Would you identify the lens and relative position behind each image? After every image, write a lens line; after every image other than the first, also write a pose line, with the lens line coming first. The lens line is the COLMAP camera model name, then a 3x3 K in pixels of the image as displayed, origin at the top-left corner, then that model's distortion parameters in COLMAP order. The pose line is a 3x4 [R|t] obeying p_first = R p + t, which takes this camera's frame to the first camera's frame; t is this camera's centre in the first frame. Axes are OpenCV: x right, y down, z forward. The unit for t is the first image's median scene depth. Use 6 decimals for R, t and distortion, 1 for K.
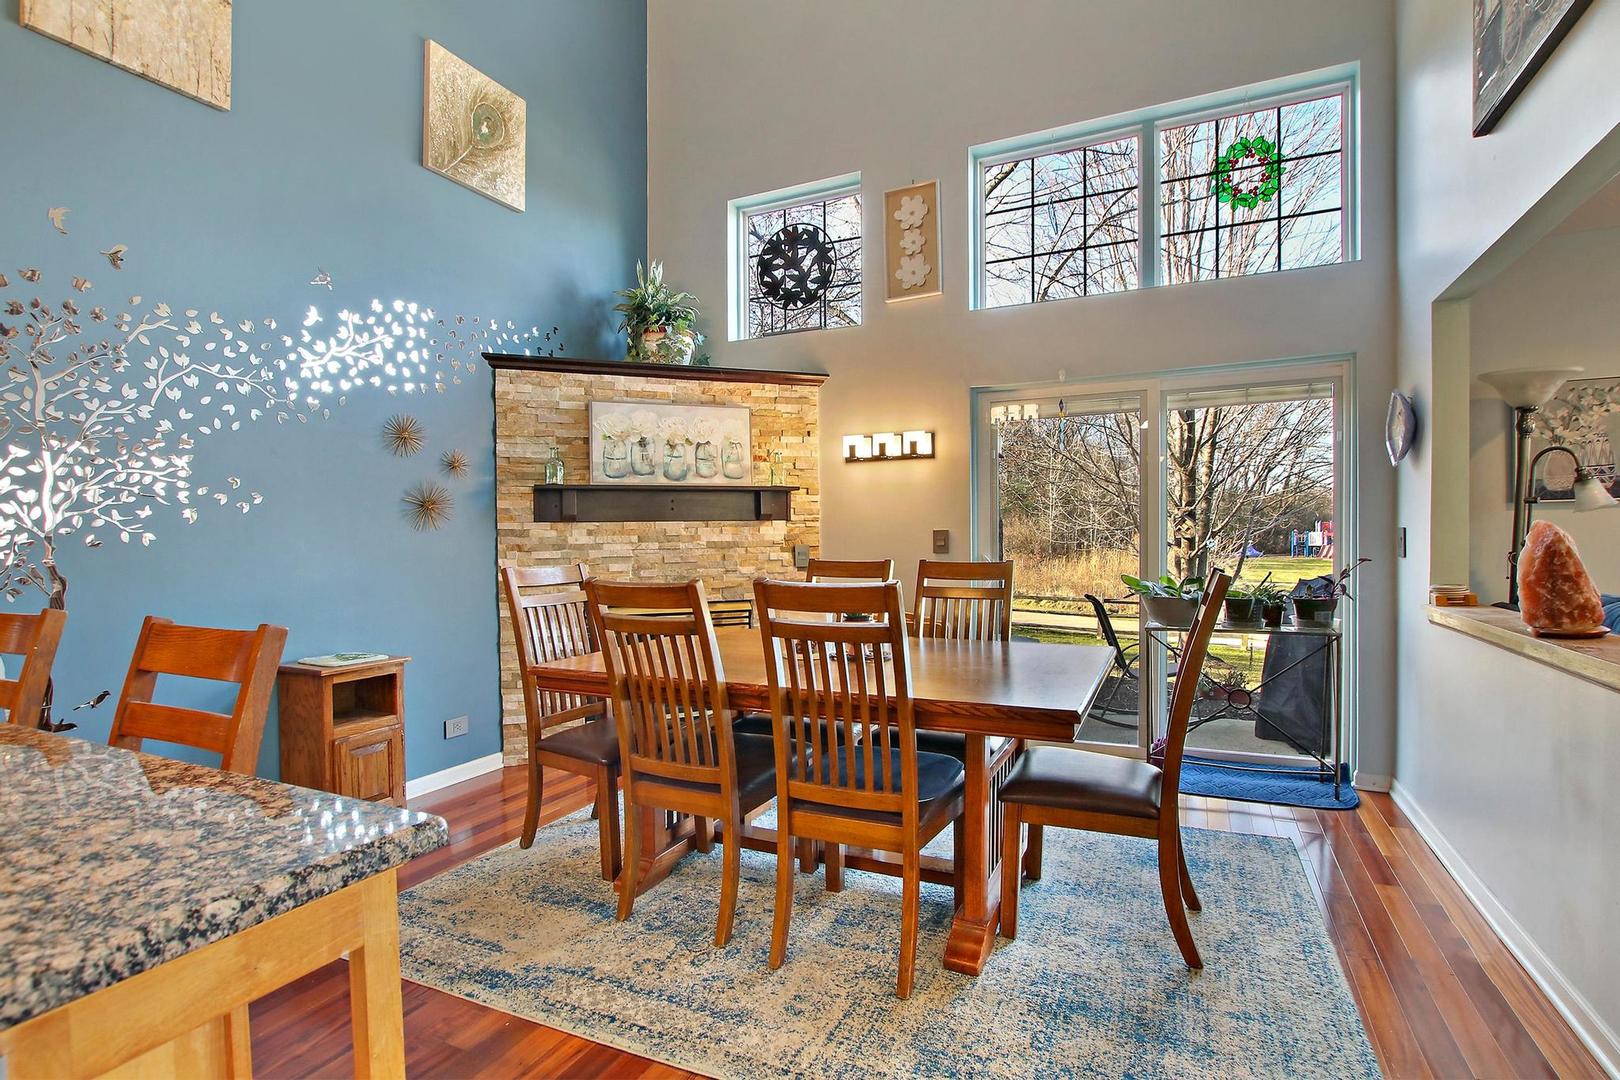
lens RADIAL K [[779.6, 0, 815.8], [0, 779.6, 538.7], [0, 0, 1]] dist [-0.020332, -0.001106]
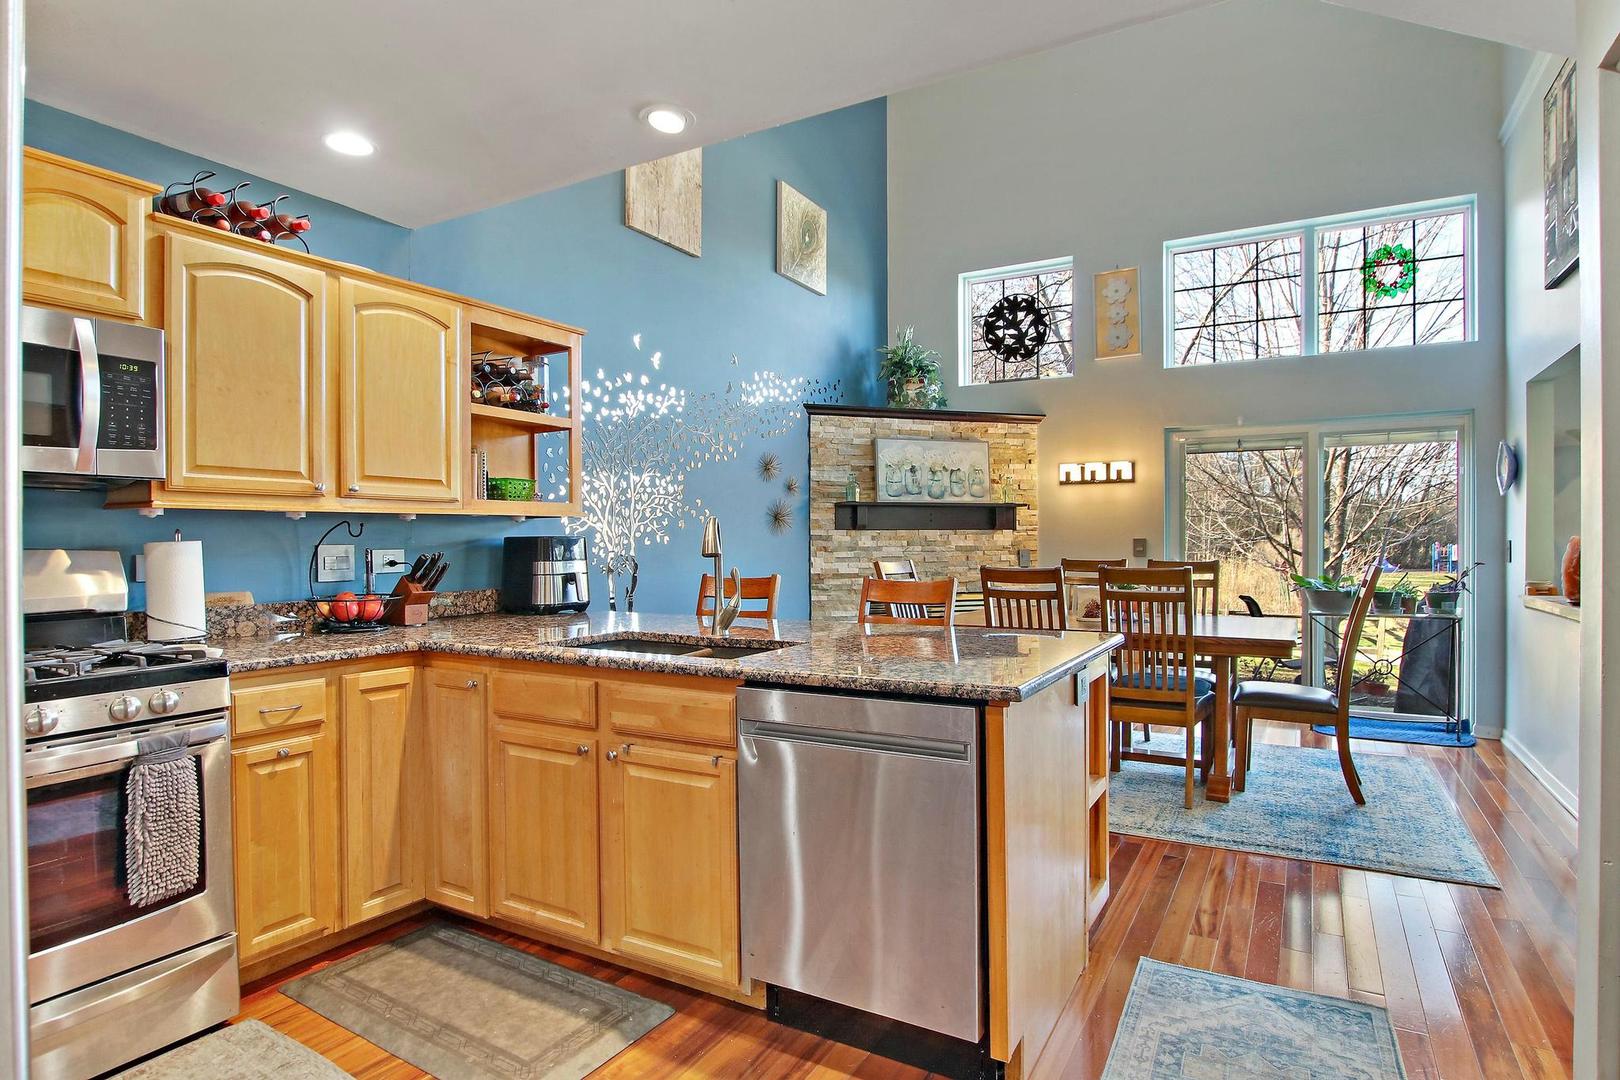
lens RADIAL K [[877.0, 0, 824.4], [0, 877.0, 529.8], [0, 0, 1]] dist [-0.017671, 0.004918]
pose [[0.998209, 0.009598, -0.059041, -0.288334], [-0.010715, 0.999769, -0.018641, 0.007029], [0.058848, 0.019240, 0.998082, -0.492860]]
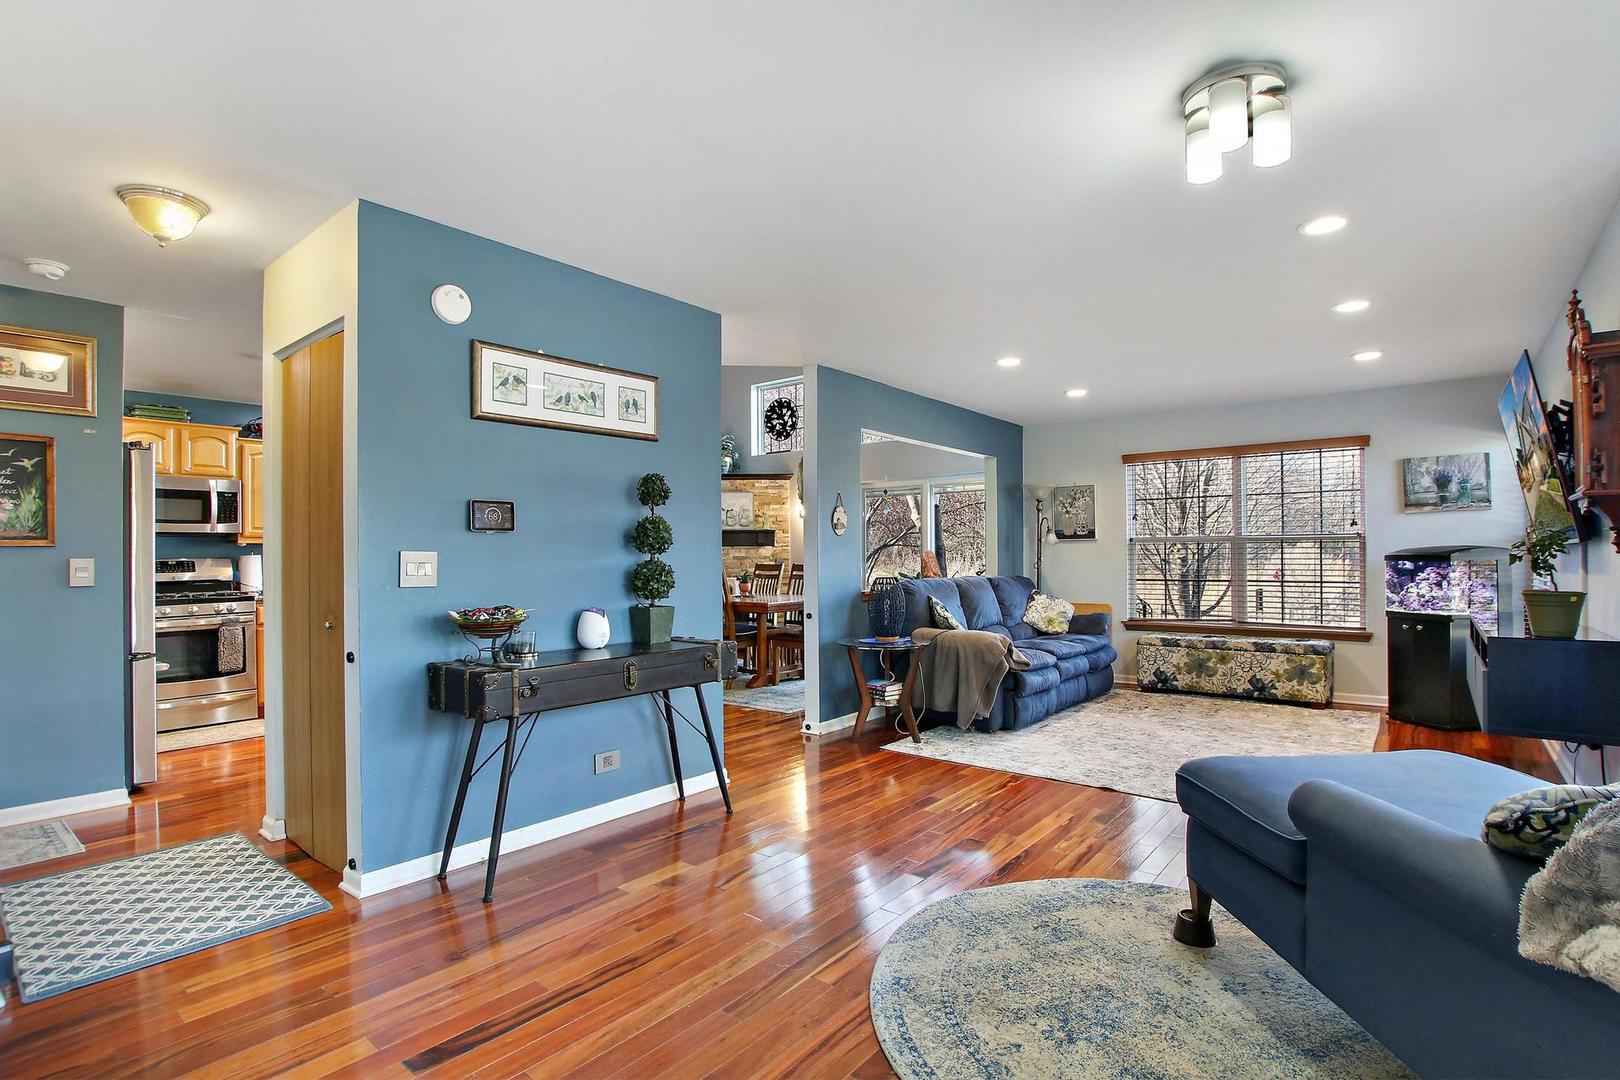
lens RADIAL K [[779.6, 0, 798.3], [0, 779.6, 542.0], [0, 0, 1]] dist [-0.020332, -0.001106]
pose [[0.972703, -0.000178, -0.232053, 0.560283], [-0.004724, 0.999777, -0.020569, 0.008689], [0.232005, 0.021104, 0.972486, -1.084787]]
